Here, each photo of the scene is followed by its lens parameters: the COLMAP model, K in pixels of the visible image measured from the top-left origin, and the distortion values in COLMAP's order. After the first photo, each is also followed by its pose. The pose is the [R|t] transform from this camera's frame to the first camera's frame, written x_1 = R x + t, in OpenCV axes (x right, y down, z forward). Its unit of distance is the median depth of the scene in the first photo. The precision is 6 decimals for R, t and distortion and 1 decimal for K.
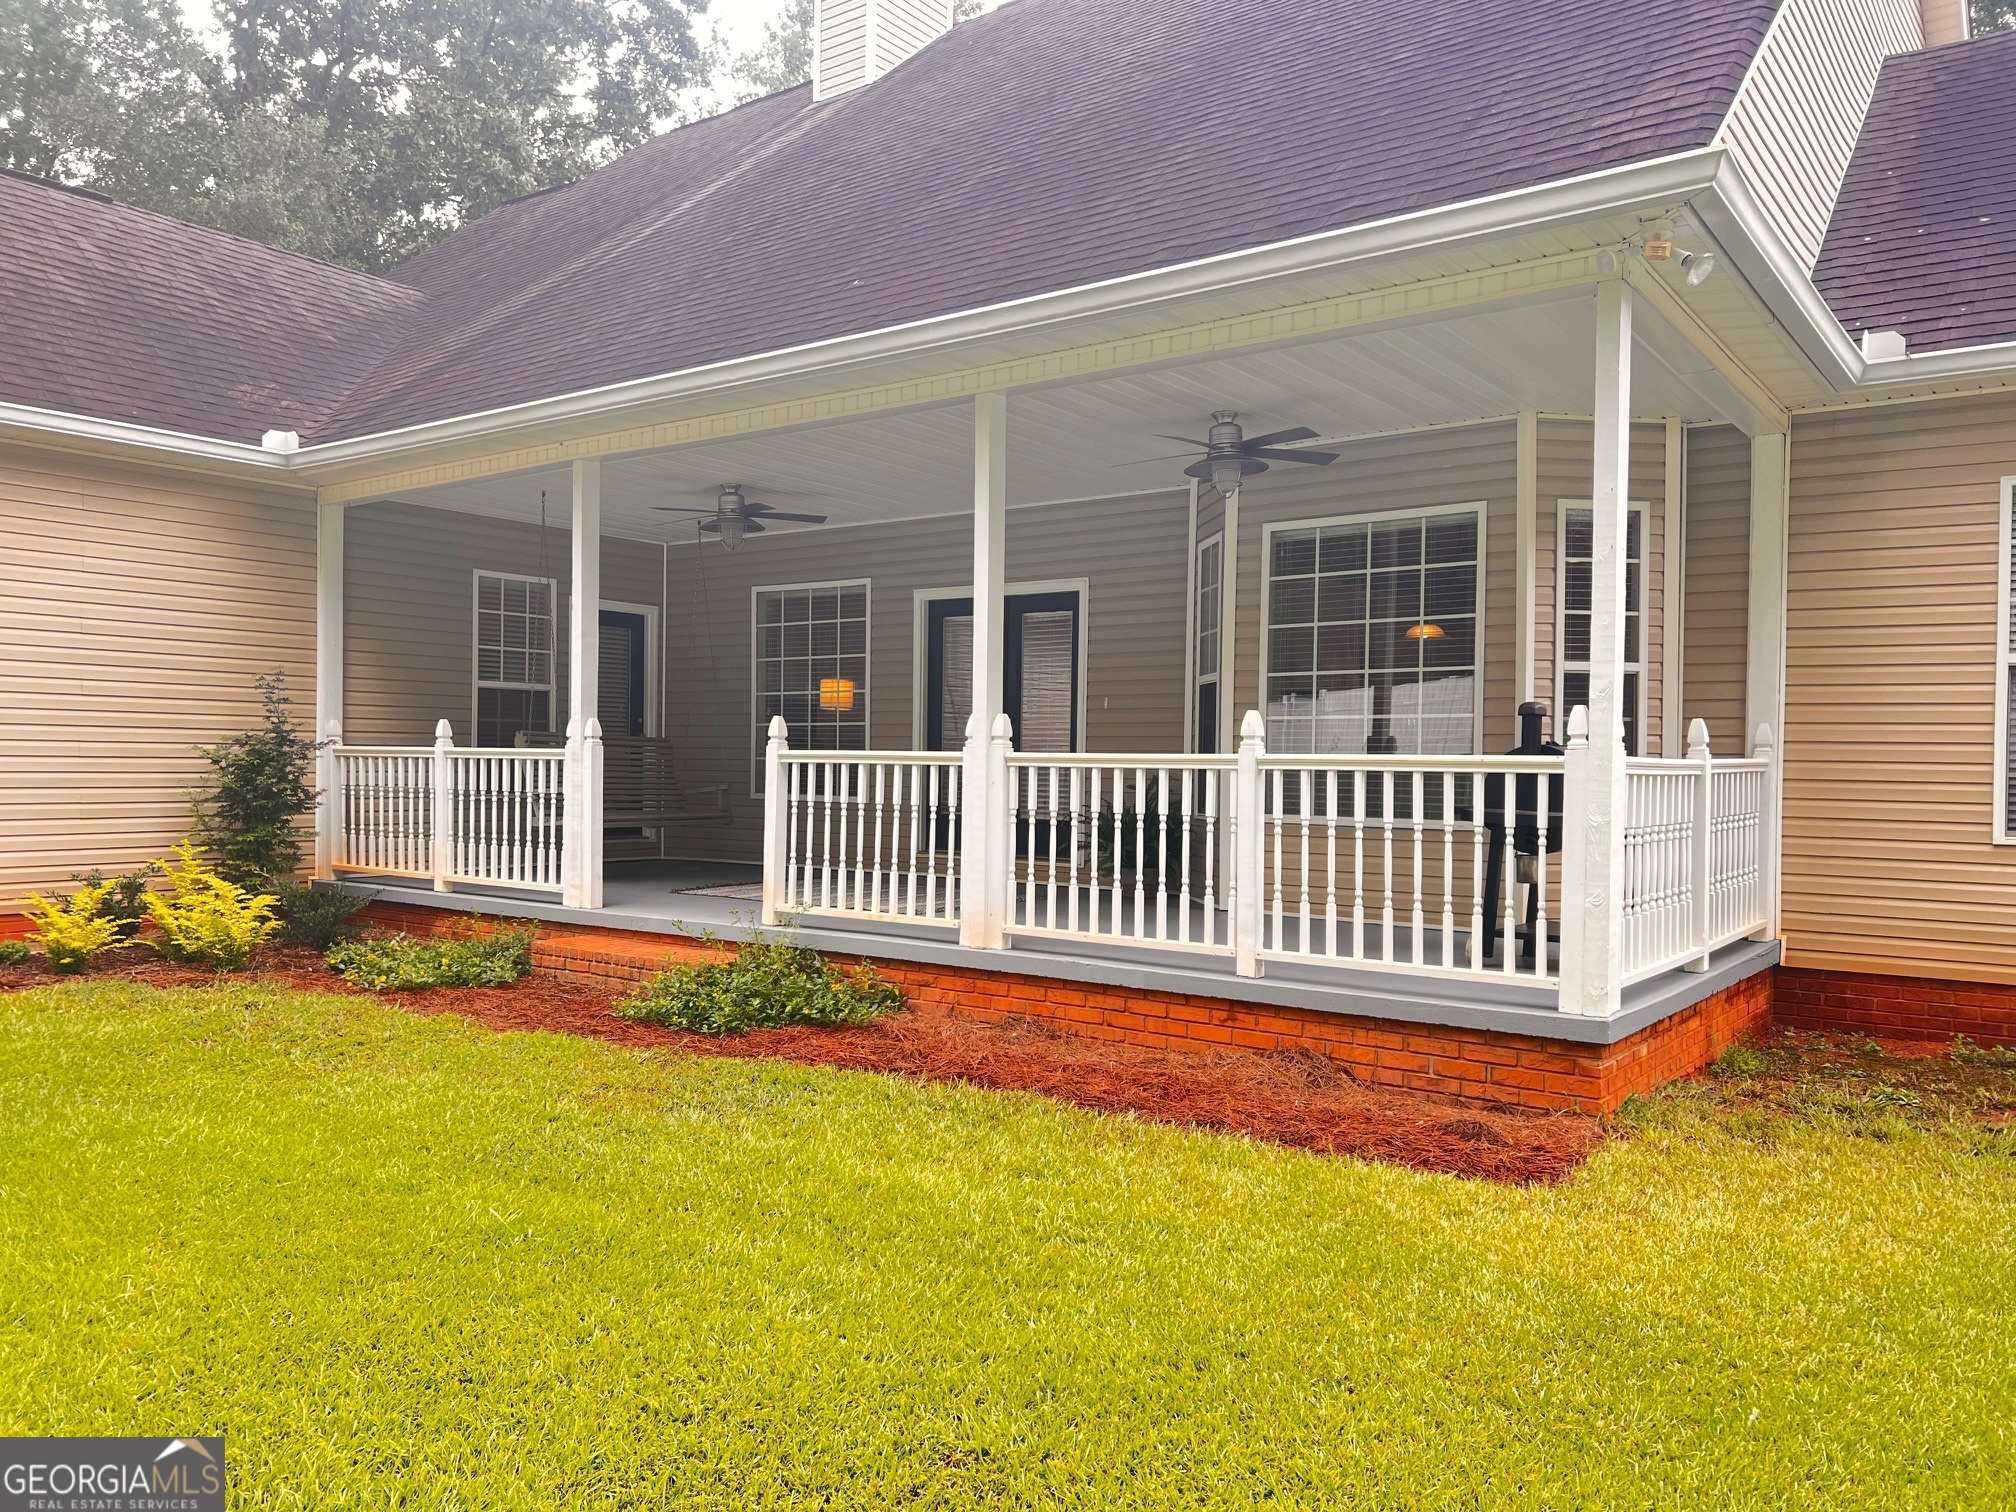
lens RADIAL K [[1518.6, 0, 1008.0], [0, 1518.6, 756.0], [0, 0, 1]] dist [0.052304, -0.052460]
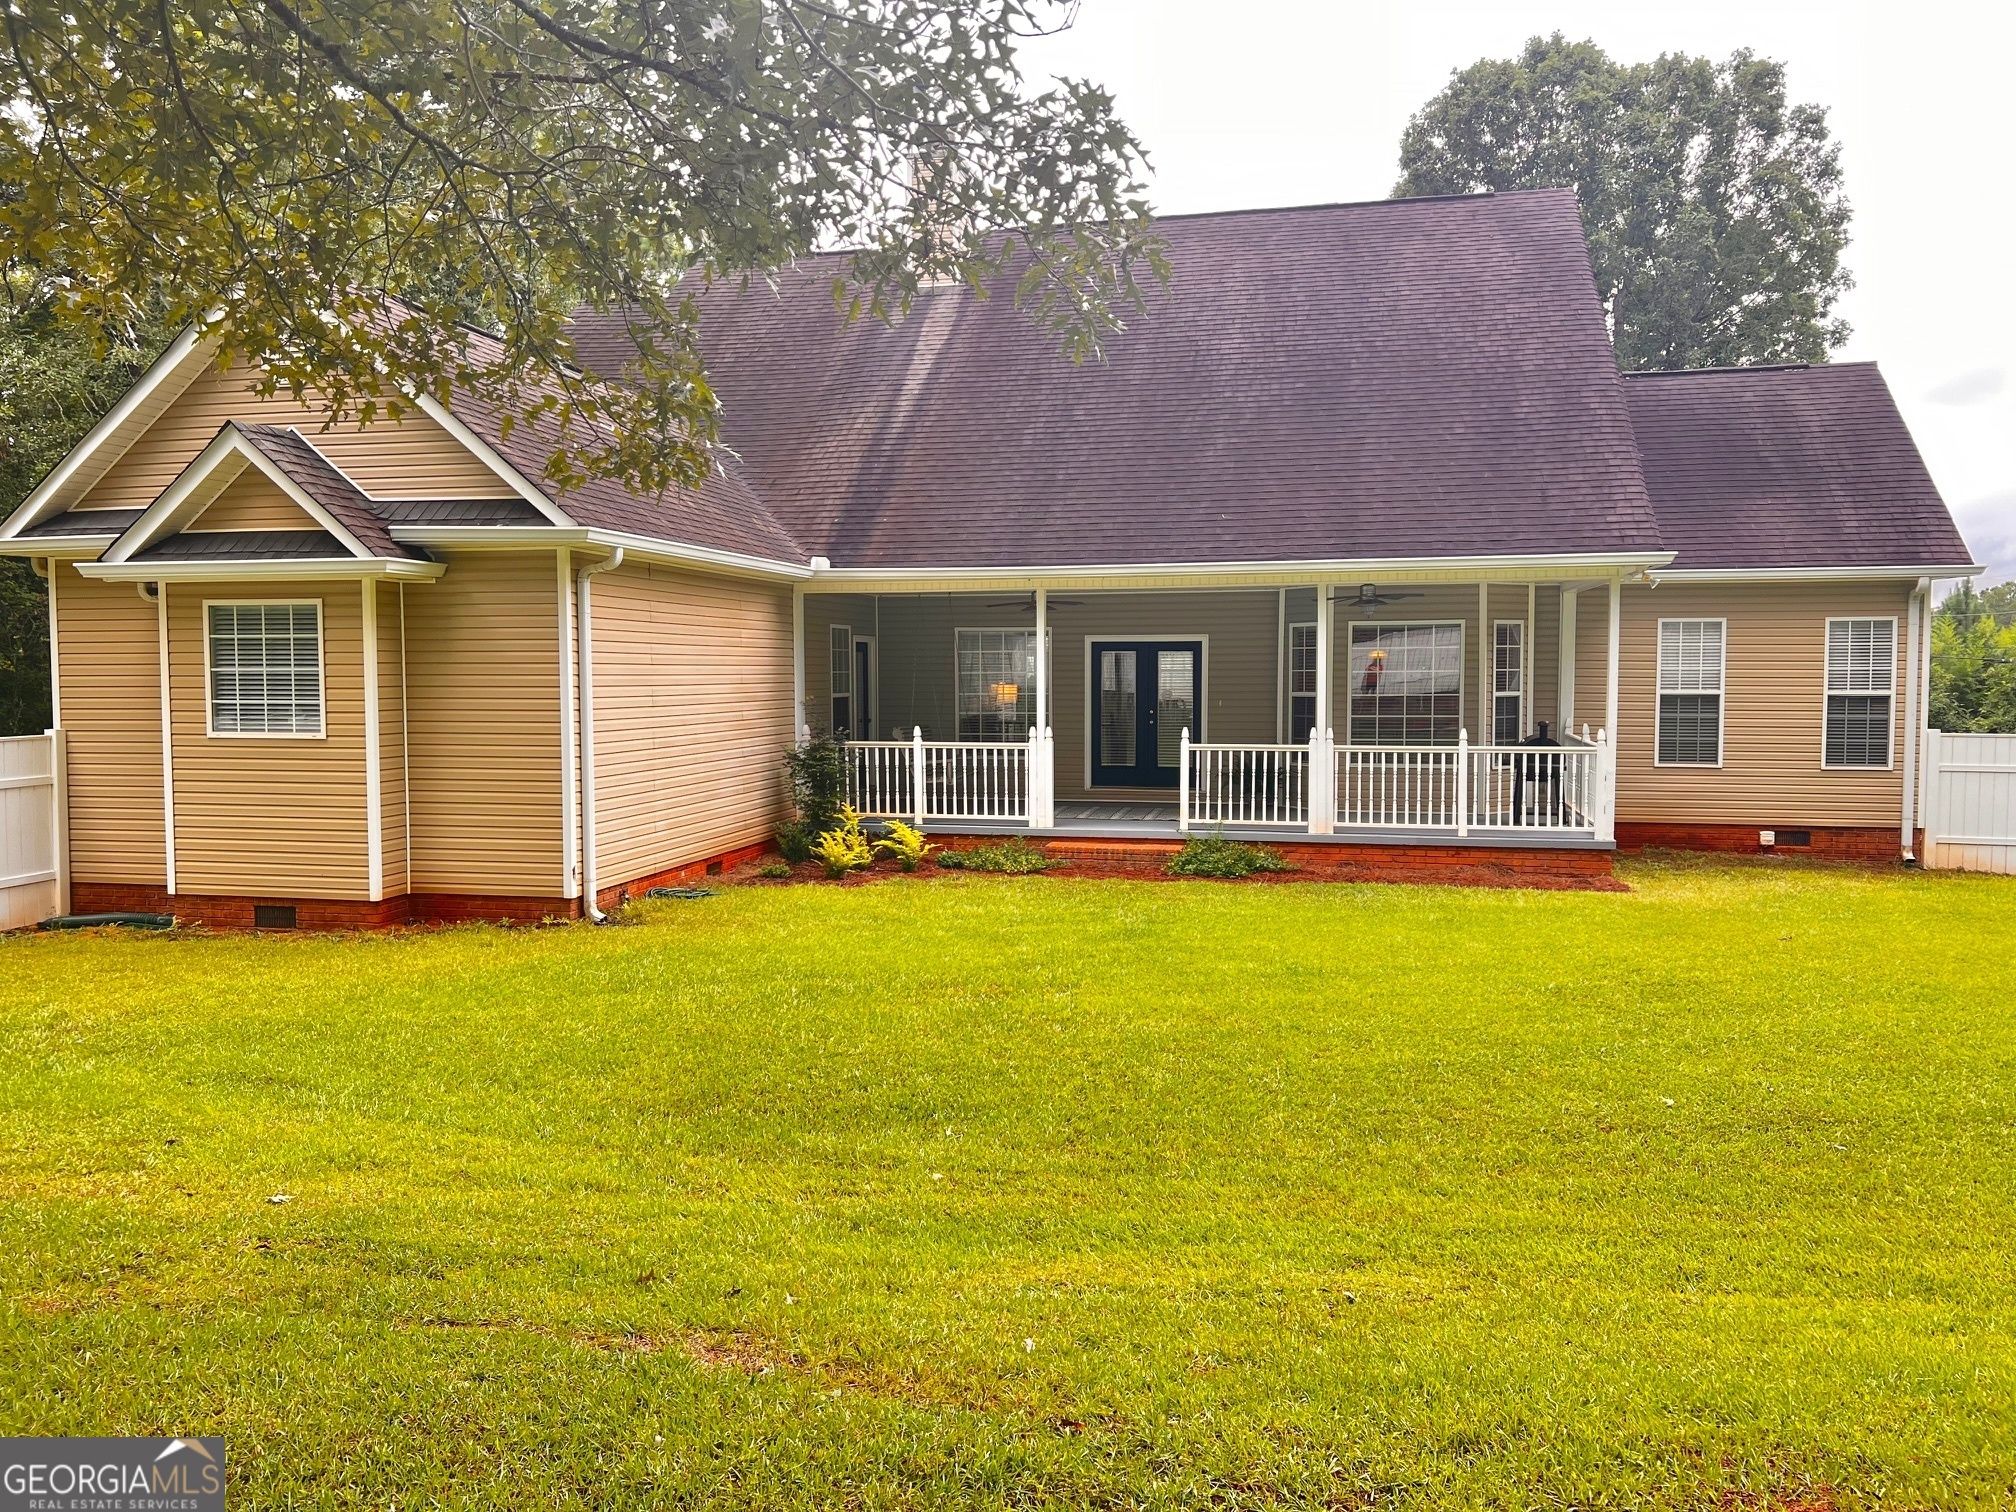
lens RADIAL K [[1425.6, 0, 1008.0], [0, 1425.6, 756.0], [0, 0, 1]] dist [0.002080, -0.000905]
pose [[0.918671, -0.040259, 0.392967, -1.085722], [0.016040, 0.997774, 0.064724, -0.111359], [-0.394698, -0.053157, 0.917272, -0.624559]]
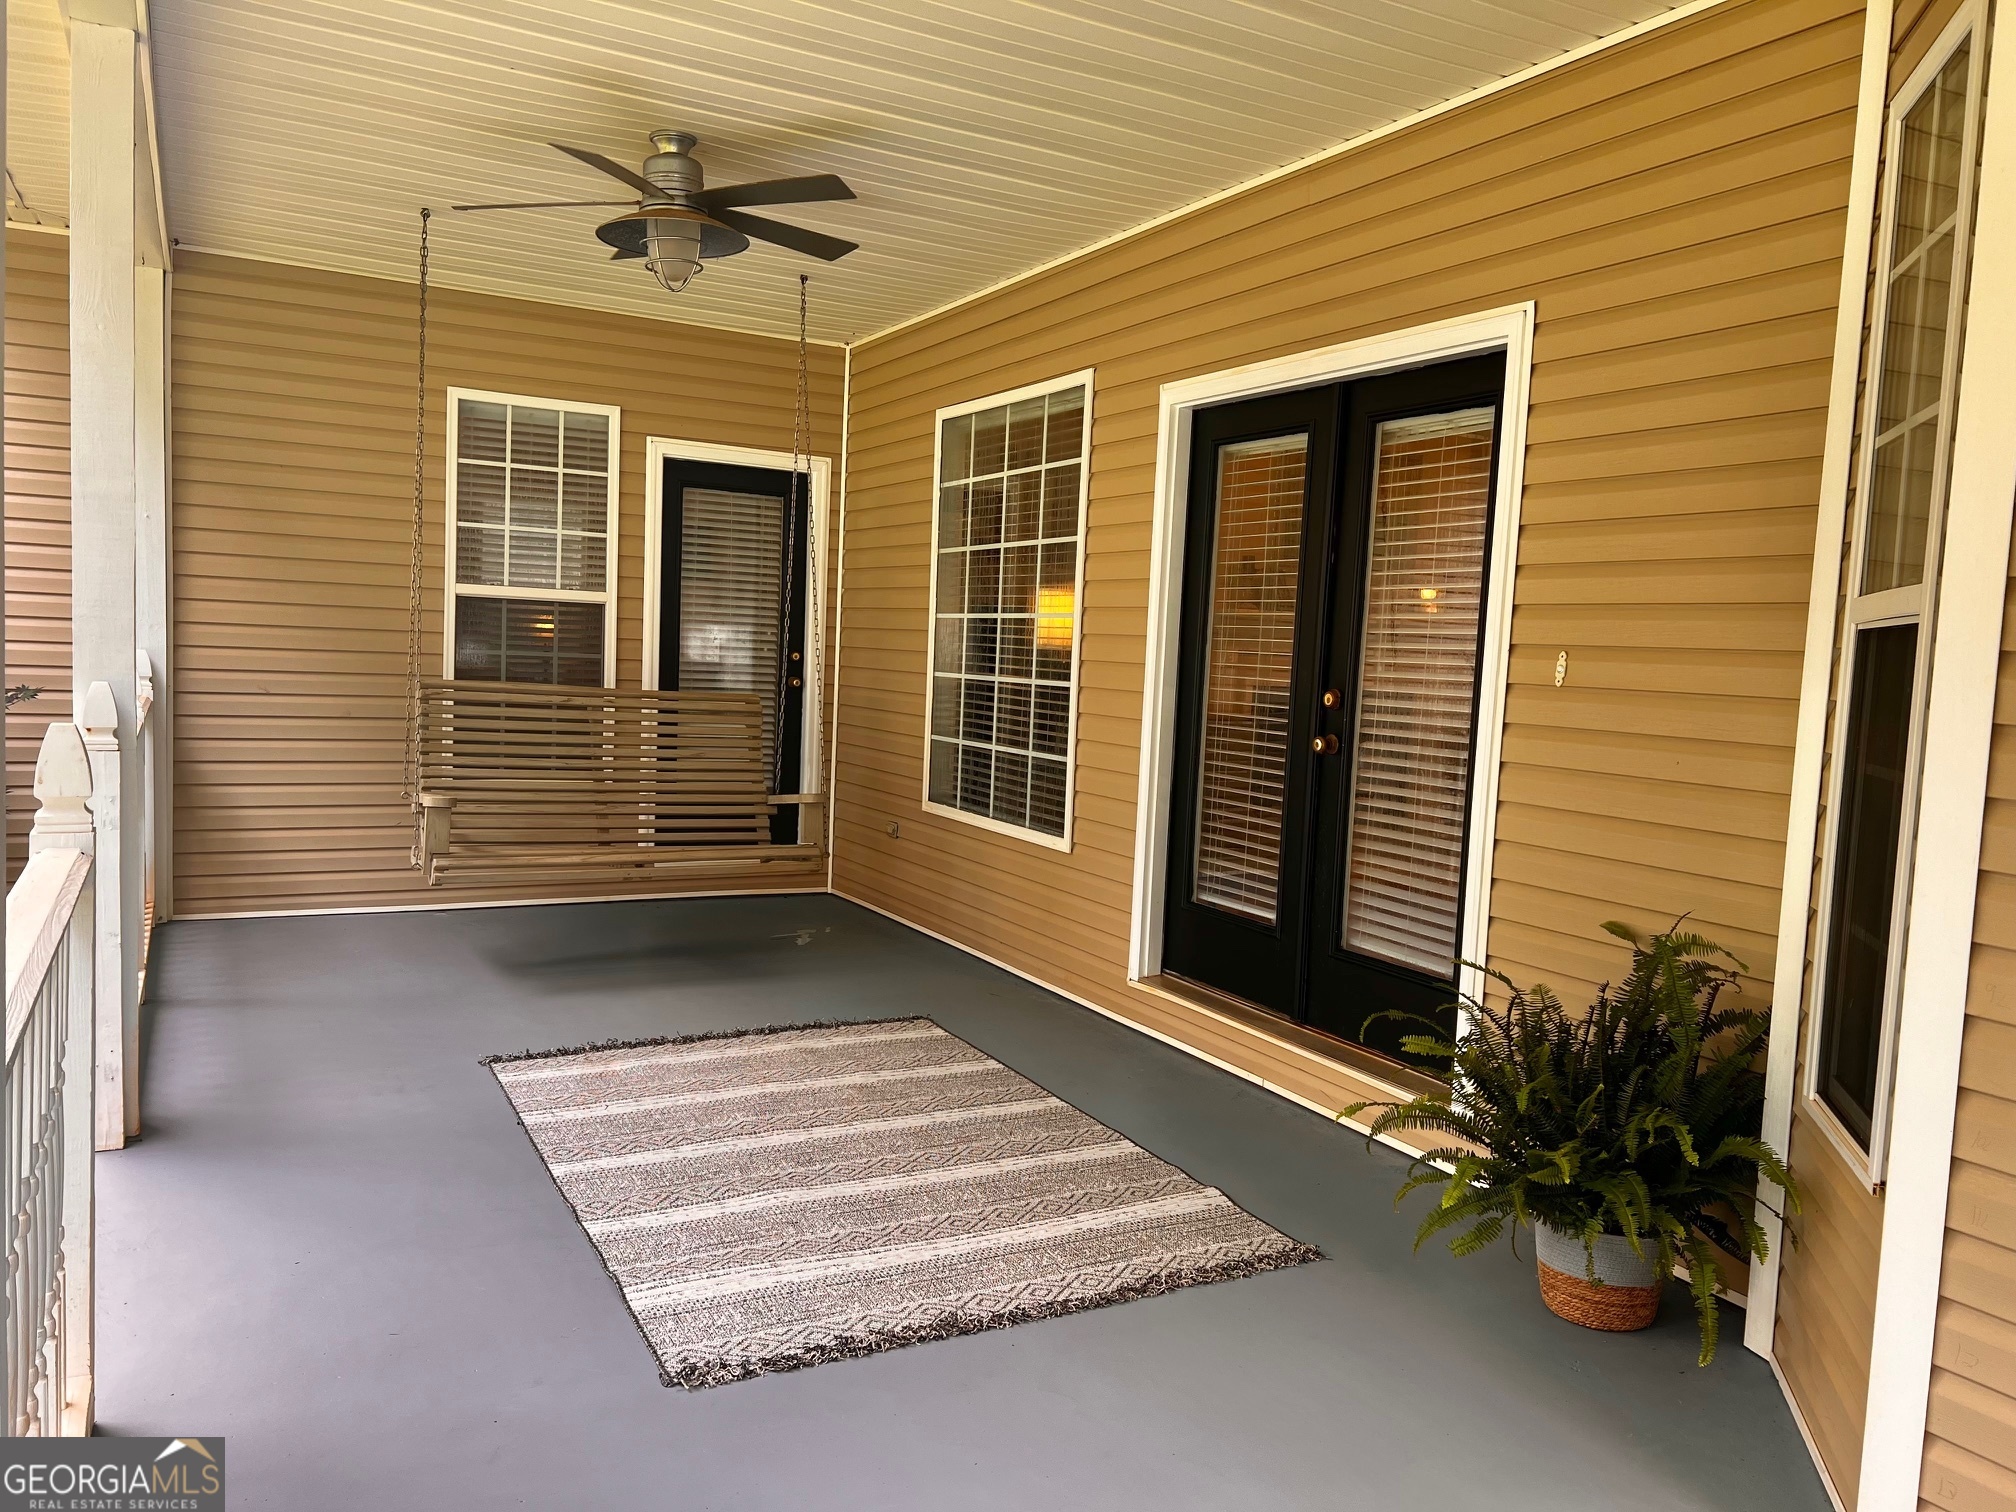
lens RADIAL K [[1518.6, 0, 1008.0], [0, 1518.6, 756.0], [0, 0, 1]] dist [0.052304, -0.052460]
pose [[0.906273, 0.058585, -0.418613, 0.123226], [-0.032260, 0.997047, 0.069696, -0.045183], [0.421459, -0.049659, 0.905487, 0.806864]]
